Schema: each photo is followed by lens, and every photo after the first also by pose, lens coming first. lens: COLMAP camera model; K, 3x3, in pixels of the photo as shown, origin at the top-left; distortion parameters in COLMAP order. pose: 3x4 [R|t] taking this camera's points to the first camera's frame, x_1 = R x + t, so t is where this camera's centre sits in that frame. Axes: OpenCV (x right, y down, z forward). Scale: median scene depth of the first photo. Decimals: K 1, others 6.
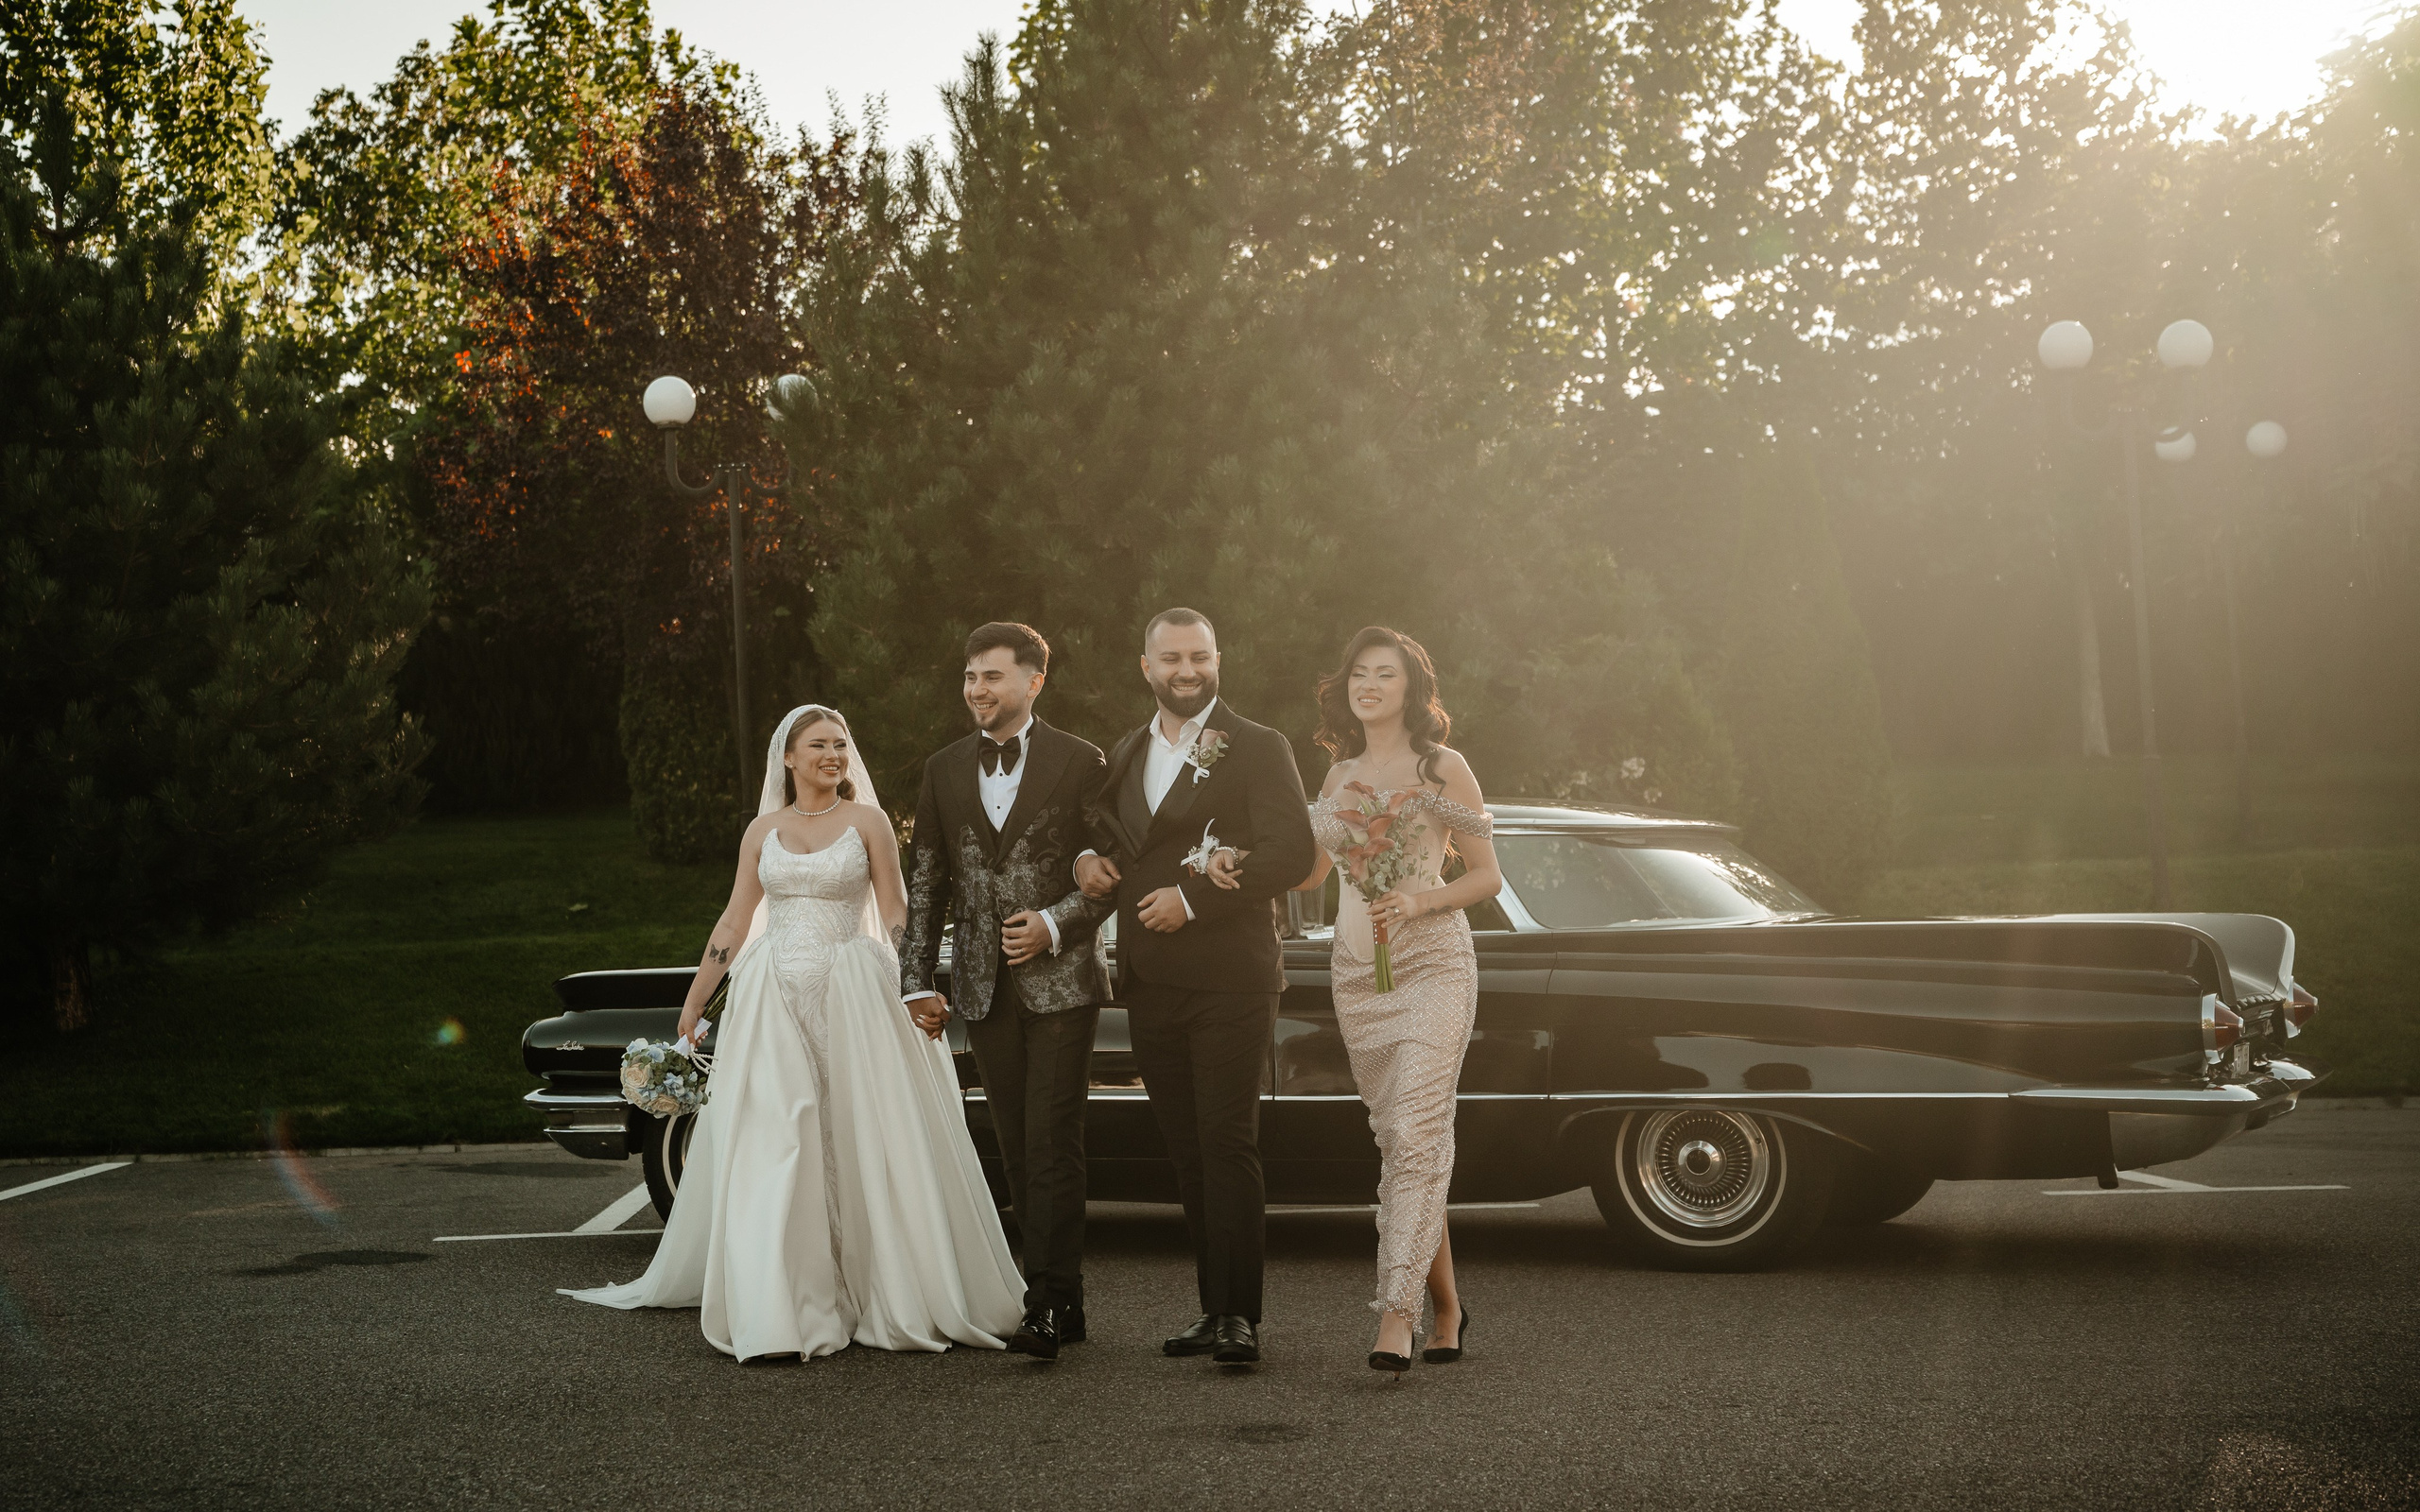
lens RADIAL K [[3657.2, 0, 994.1], [0, 3657.2, 668.5], [0, 0, 1]] dist [0.153129, 0.000000]
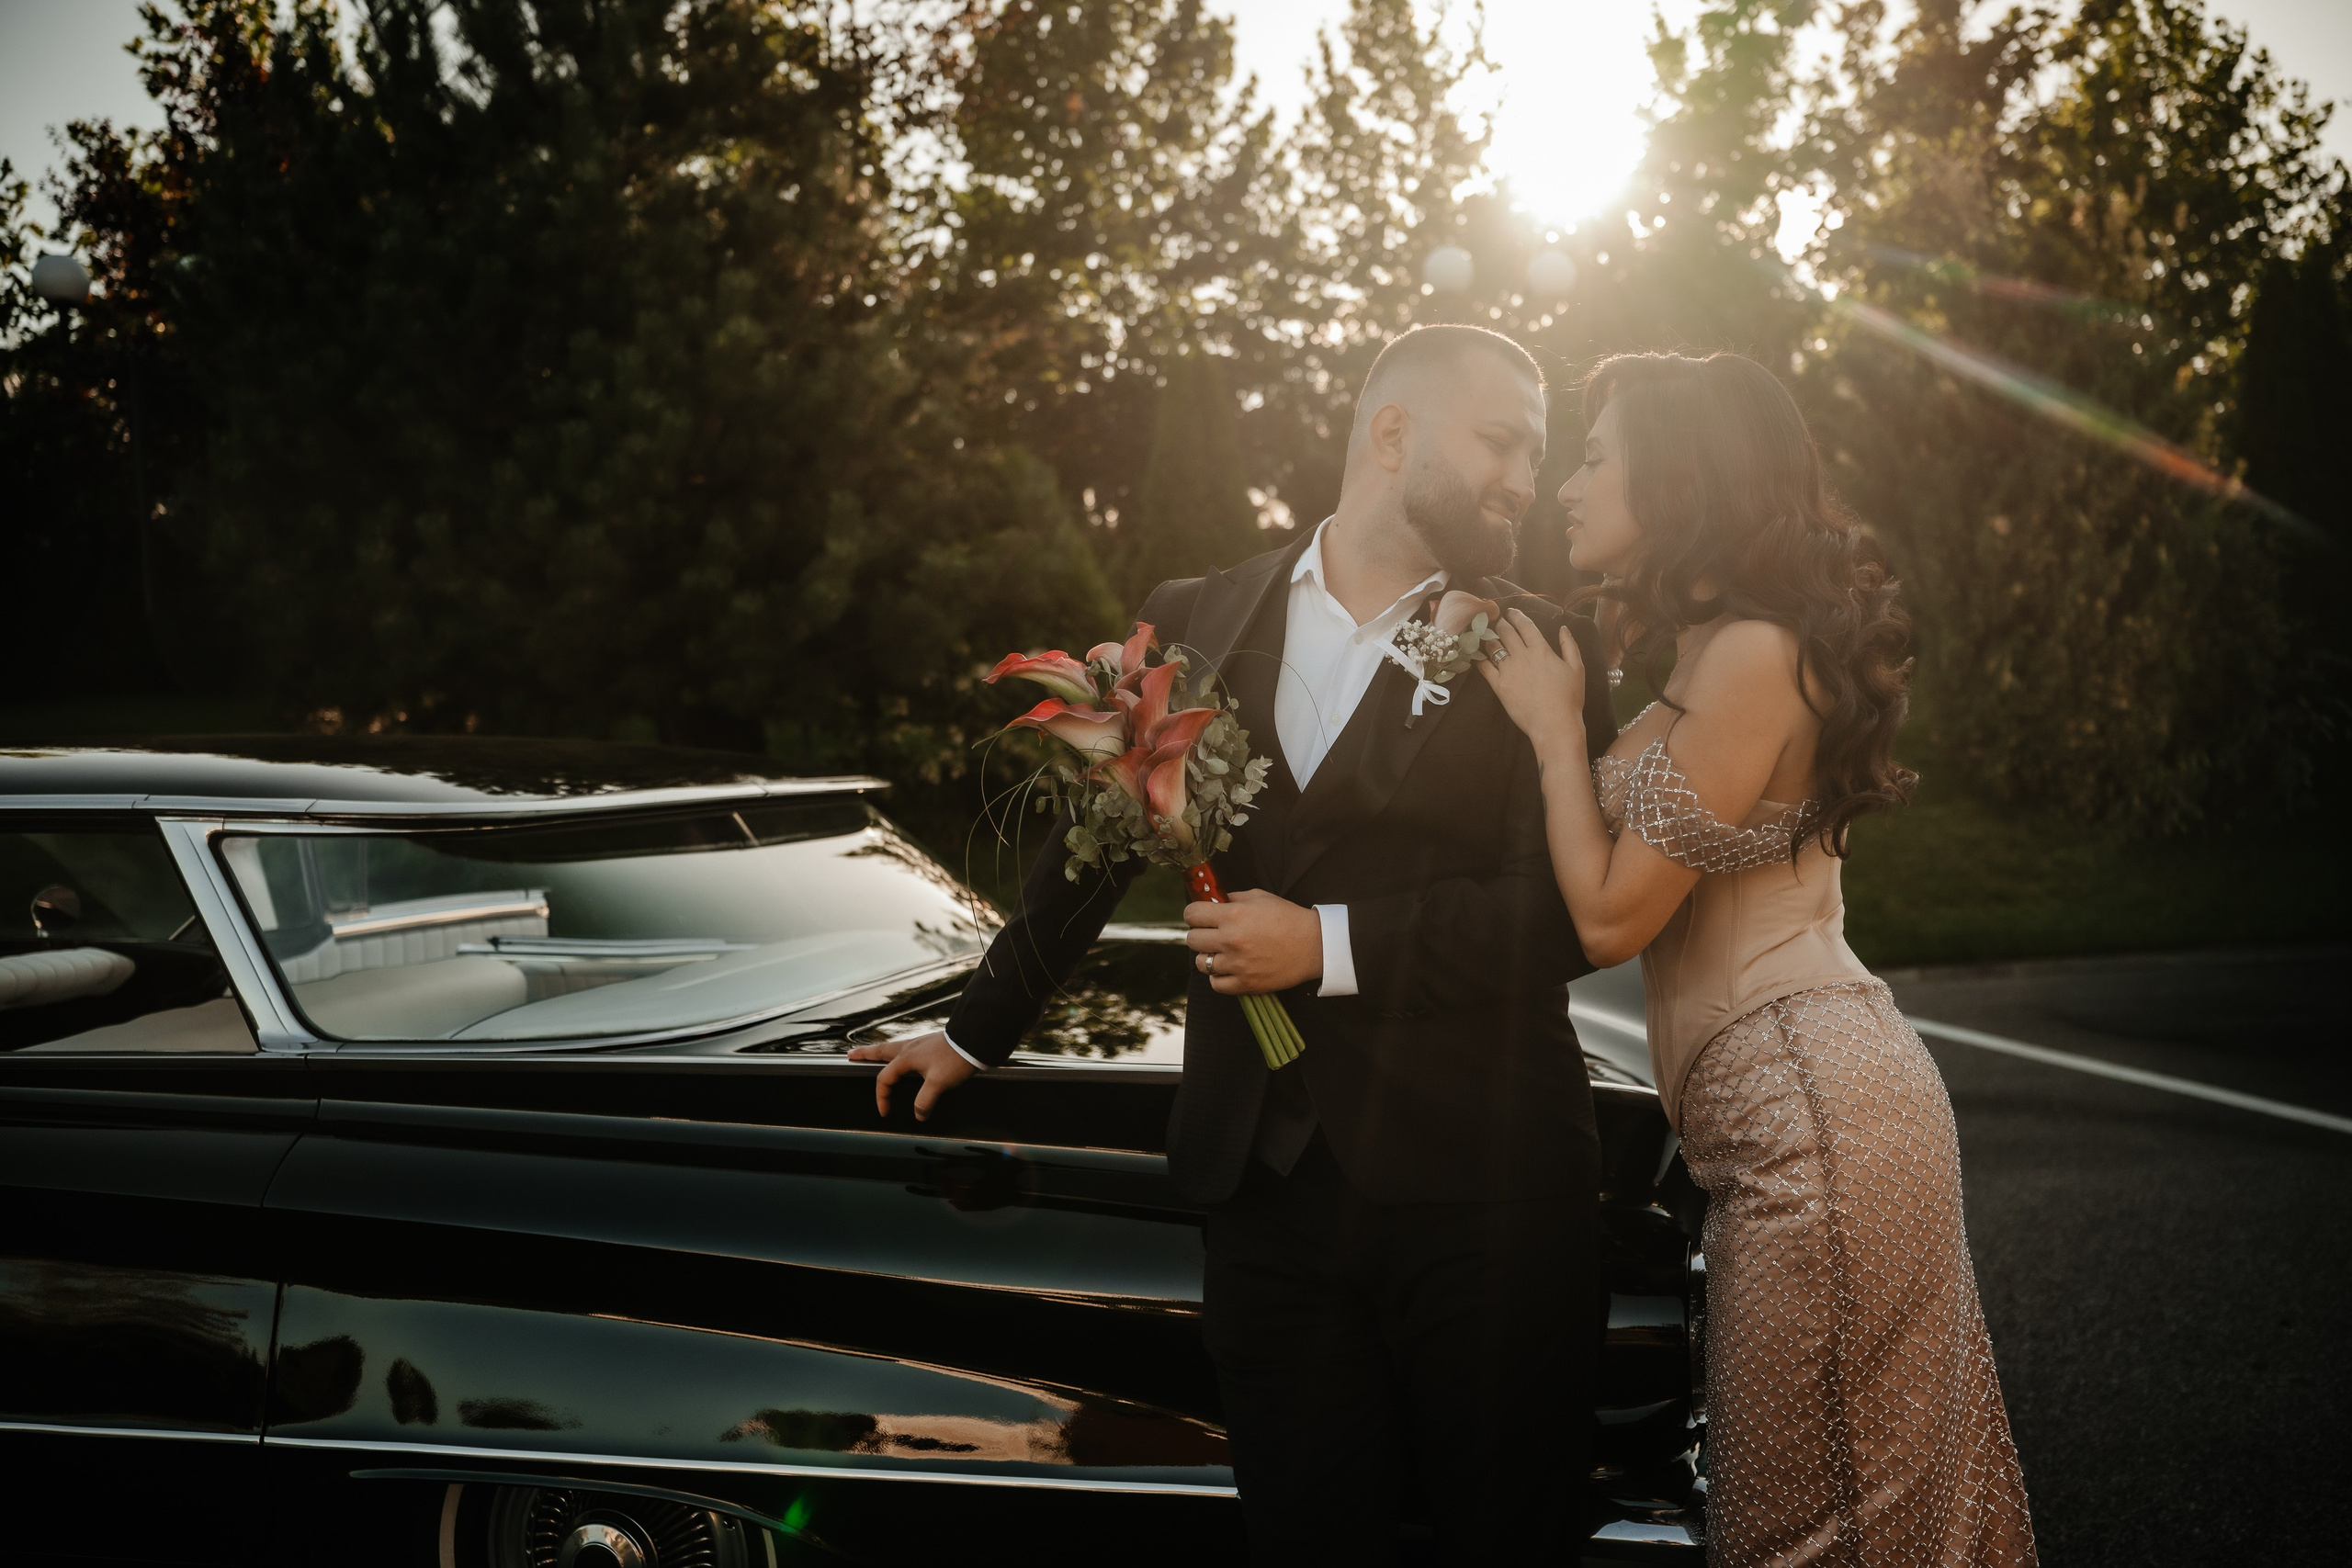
lens RADIAL K [[2205.3, 0, 1166.5], [0, 2205.3, 825.3], [0, 0, 1]] dist [0.016350, 0.000000]
pose [[0.988611, -0.006750, 0.150344, 0.119632], [-0.009200, 0.994415, 0.105140, 0.007702], [-0.150214, -0.105325, 0.983027, 0.388914]]
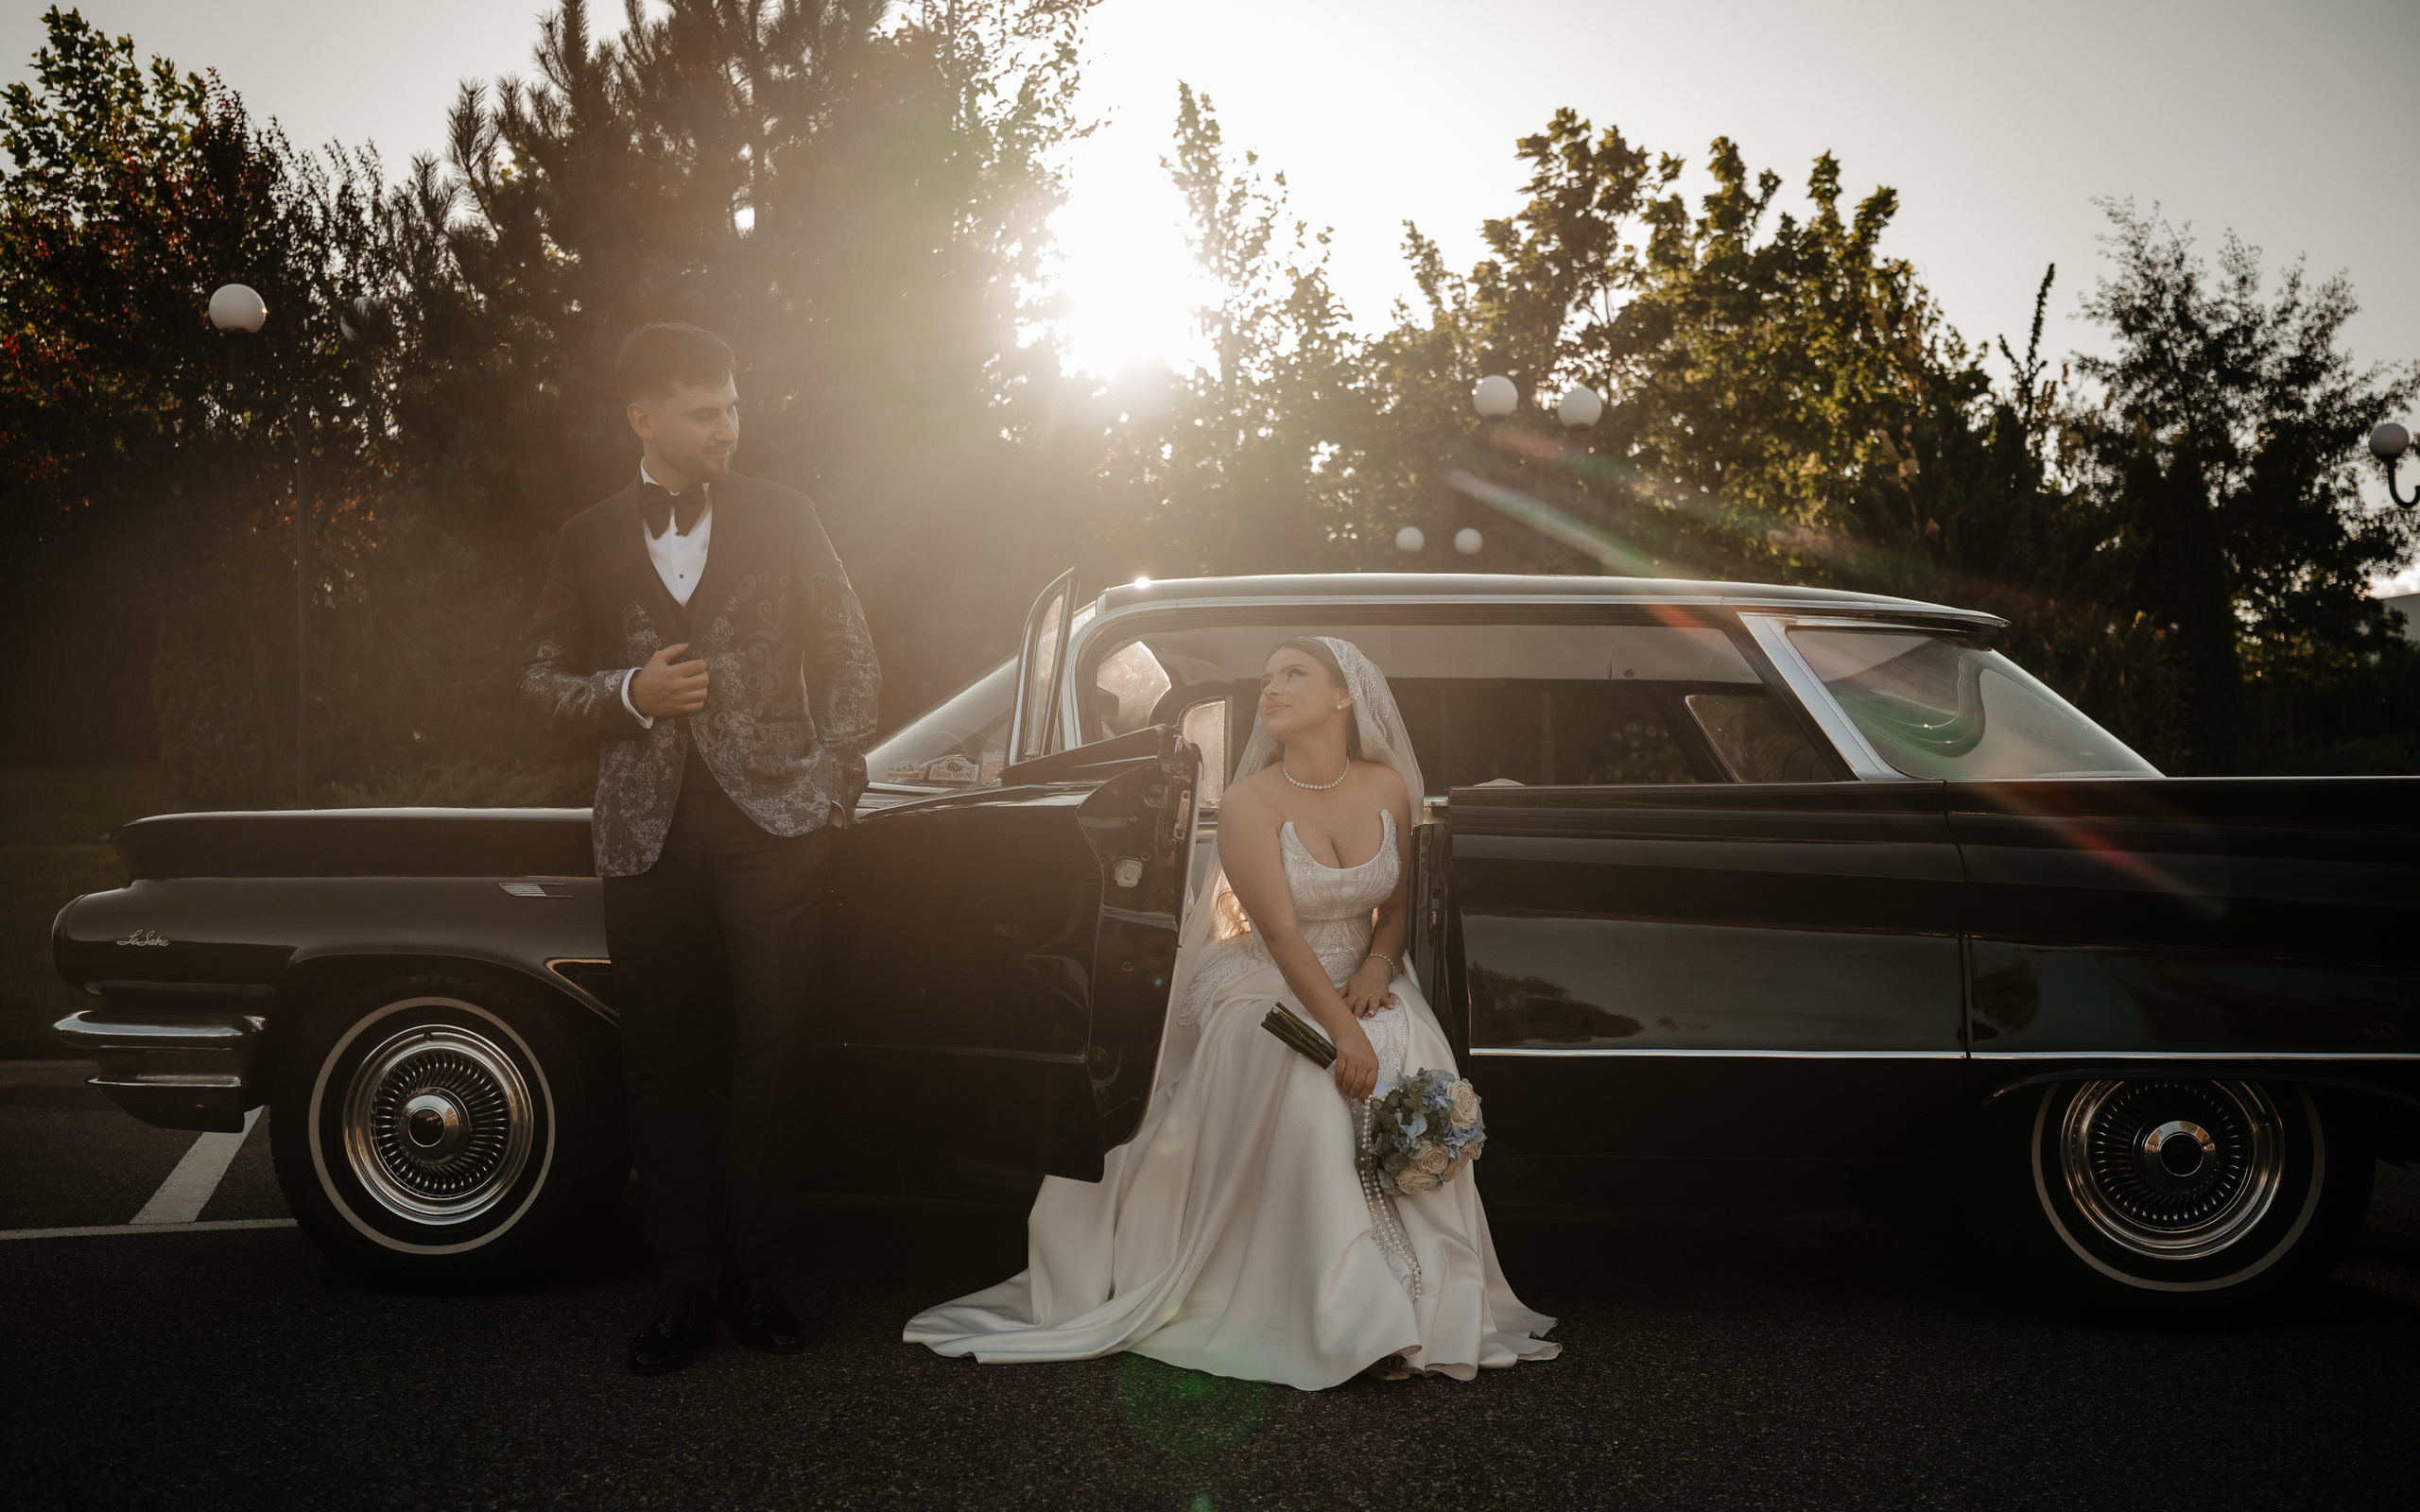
lens RADIAL K [[2234.1, 0, 1156.8], [0, 2234.1, 834.9], [0, 0, 1]] dist [-0.032373, 0.014875]
pose [[0.944070, 0.038131, 0.327532, -0.048597], [-0.050562, 0.998285, 0.029519, 0.041509], [-0.325845, -0.044428, 0.944379, 0.376561]]
